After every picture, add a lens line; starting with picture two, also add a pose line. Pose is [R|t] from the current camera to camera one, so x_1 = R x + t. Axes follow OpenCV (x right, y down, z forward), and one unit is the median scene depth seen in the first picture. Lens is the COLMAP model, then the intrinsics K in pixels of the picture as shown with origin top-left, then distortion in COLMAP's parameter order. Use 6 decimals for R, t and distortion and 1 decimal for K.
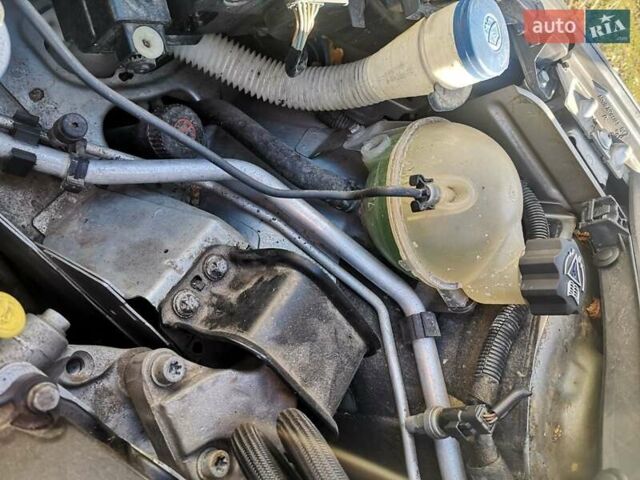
lens RADIAL K [[459.1, 0, 320.0], [0, 459.1, 240.0], [0, 0, 1]] dist [0.055359, -0.000005]
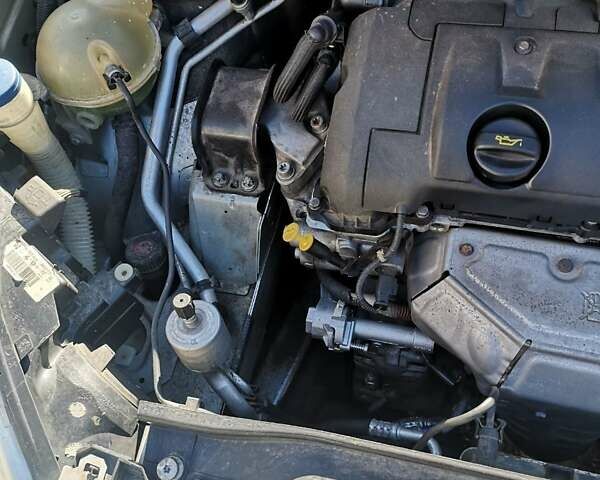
lens RADIAL K [[710.7, 0, 300.0], [0, 710.7, 240.0], [0, 0, 1]] dist [0.114504, -0.043396]
pose [[-0.420453, -0.866481, -0.269127, 0.138953], [0.840593, -0.483647, 0.243904, -0.414104], [-0.341501, -0.123675, 0.931709, -1.413533]]
